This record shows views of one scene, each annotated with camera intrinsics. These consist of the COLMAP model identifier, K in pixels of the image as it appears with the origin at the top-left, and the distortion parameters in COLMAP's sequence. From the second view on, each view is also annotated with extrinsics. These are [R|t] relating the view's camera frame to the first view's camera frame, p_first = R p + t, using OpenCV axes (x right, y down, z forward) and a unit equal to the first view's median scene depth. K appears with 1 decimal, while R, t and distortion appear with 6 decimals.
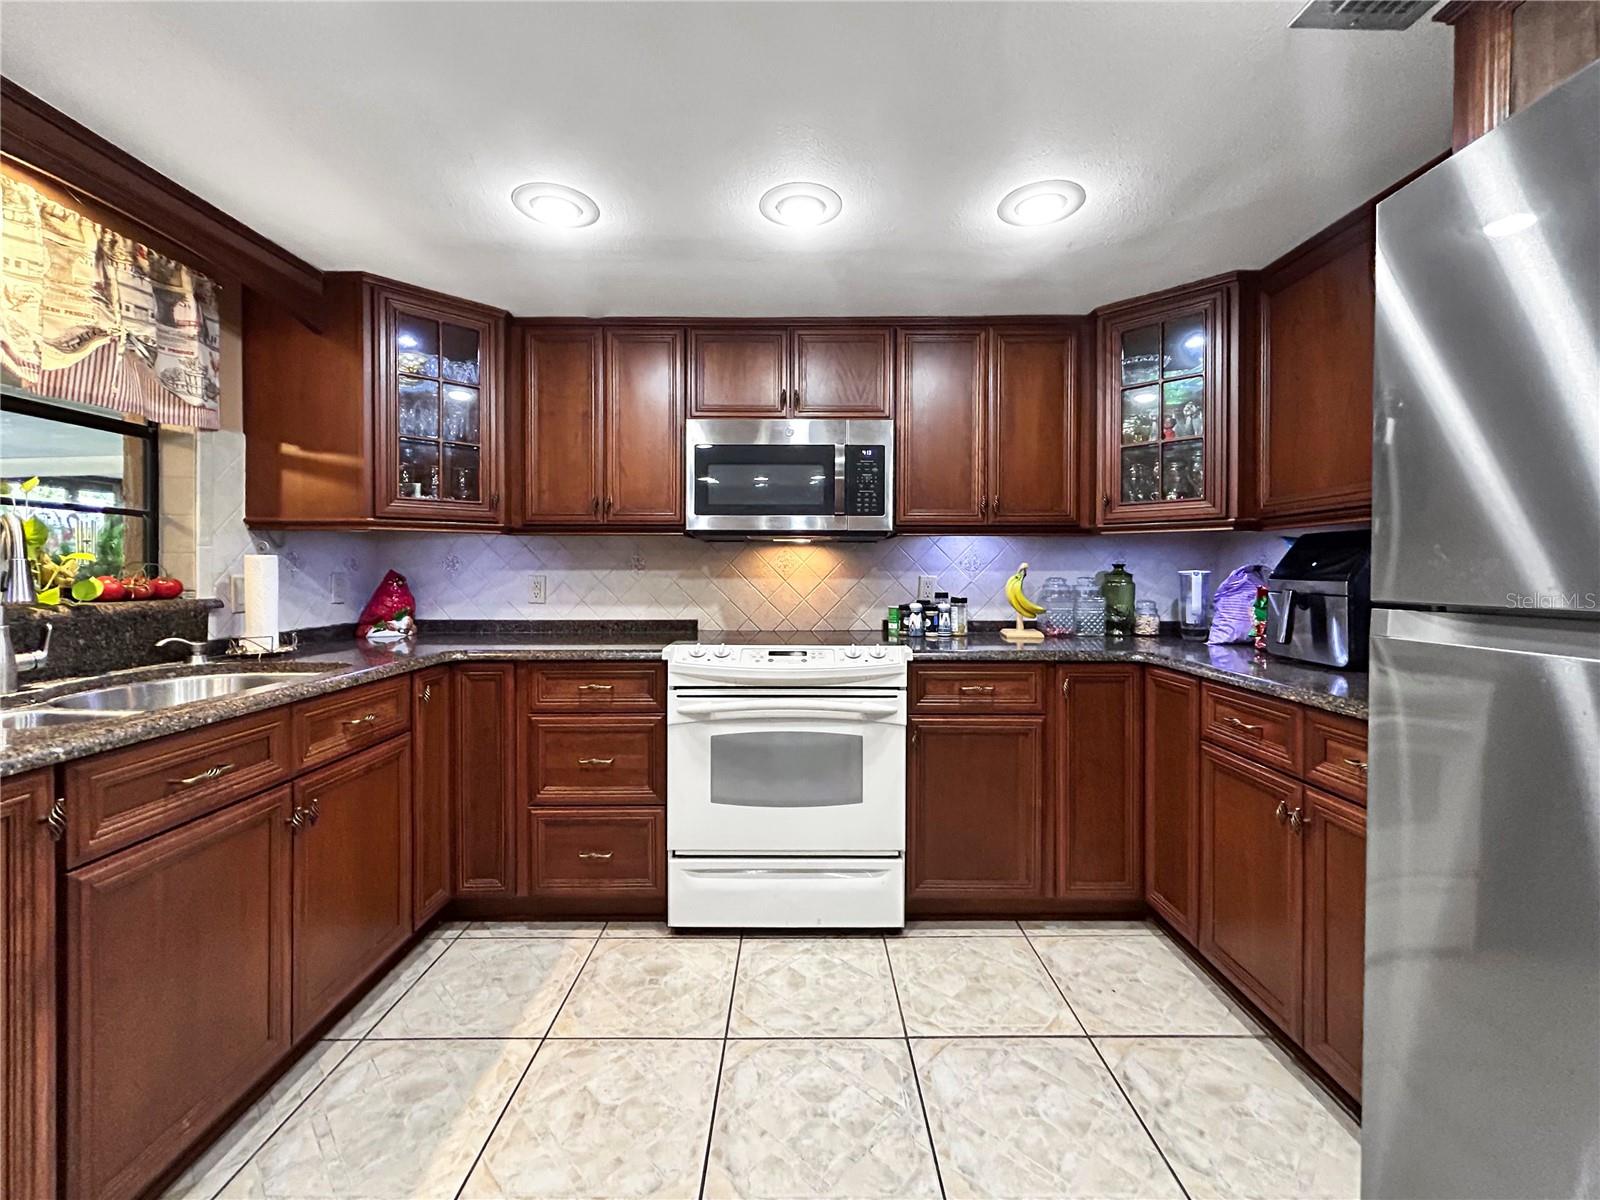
lens RADIAL K [[659.7, 0, 799.0], [0, 659.7, 574.5], [0, 0, 1]] dist [-0.002446, 0.001645]
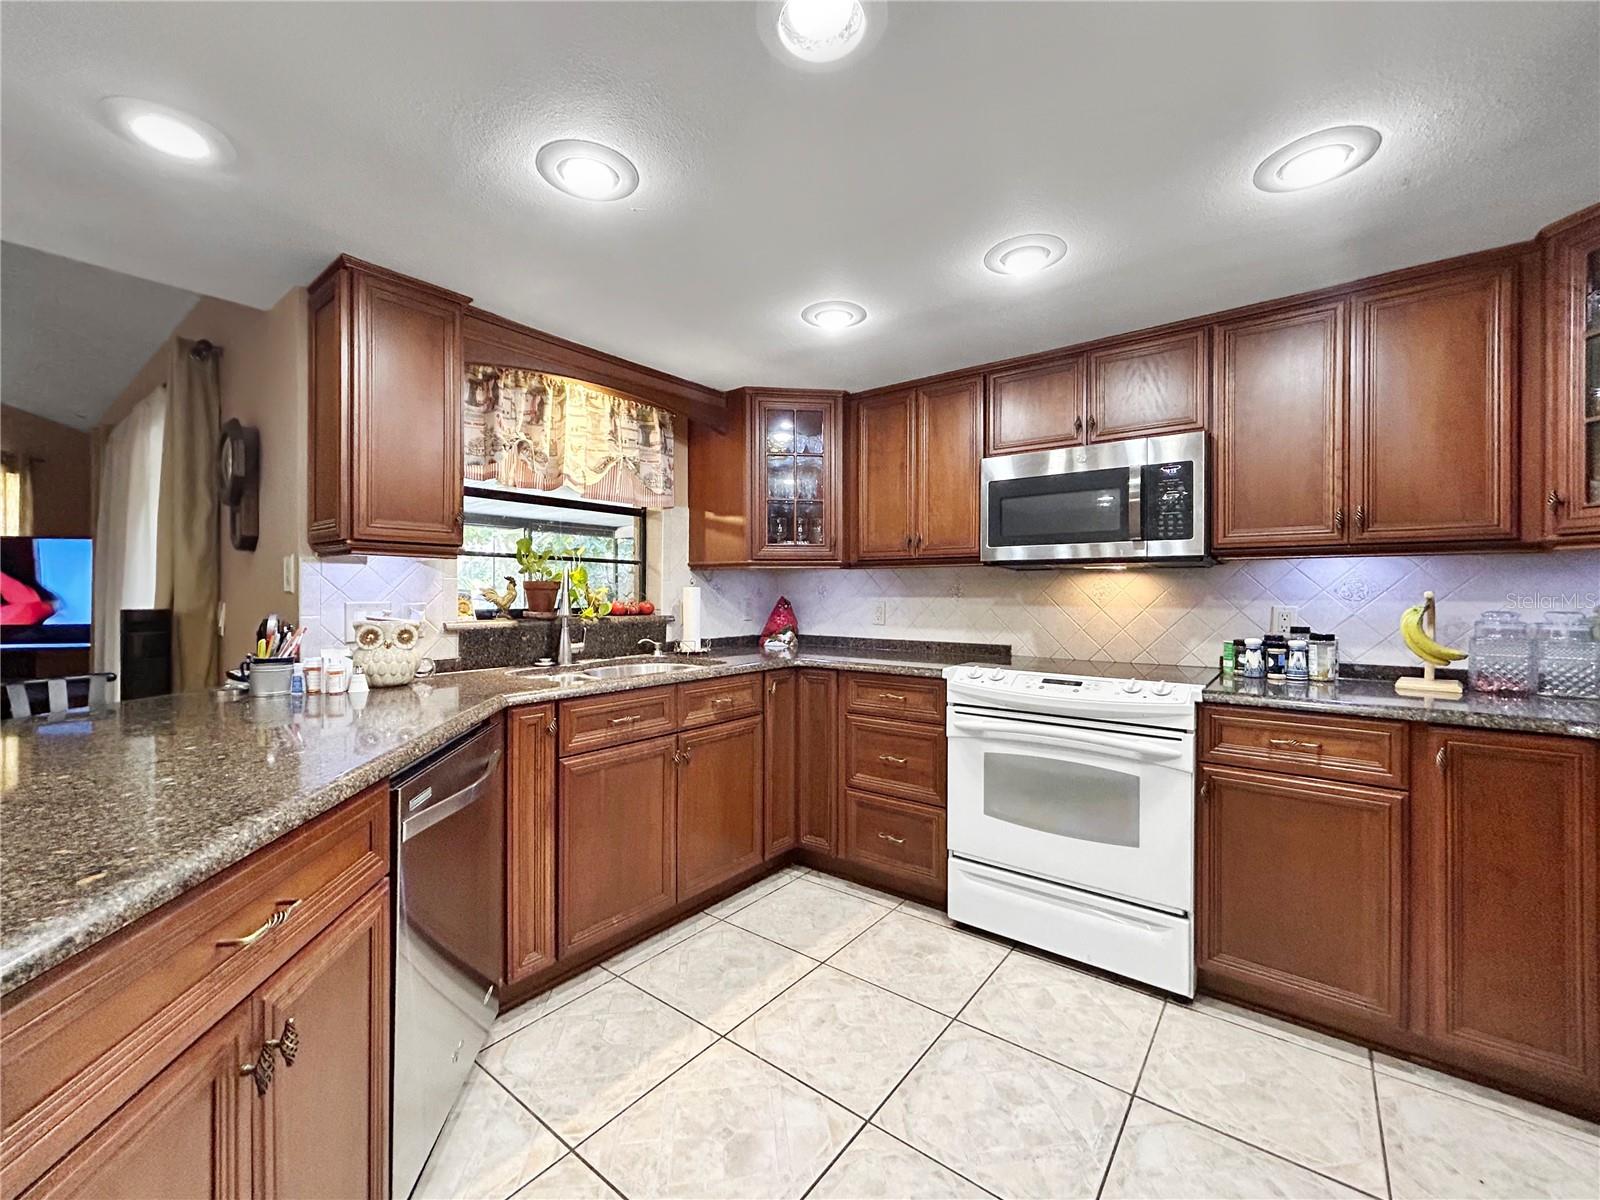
lens RADIAL K [[659.7, 0, 808.7], [0, 659.7, 593.9], [0, 0, 1]] dist [-0.002446, 0.001645]
pose [[0.790238, 0.002474, -0.612795, 0.299808], [-0.005668, 0.999979, -0.003272, -0.009526], [0.612774, 0.006059, 0.790235, -0.031574]]
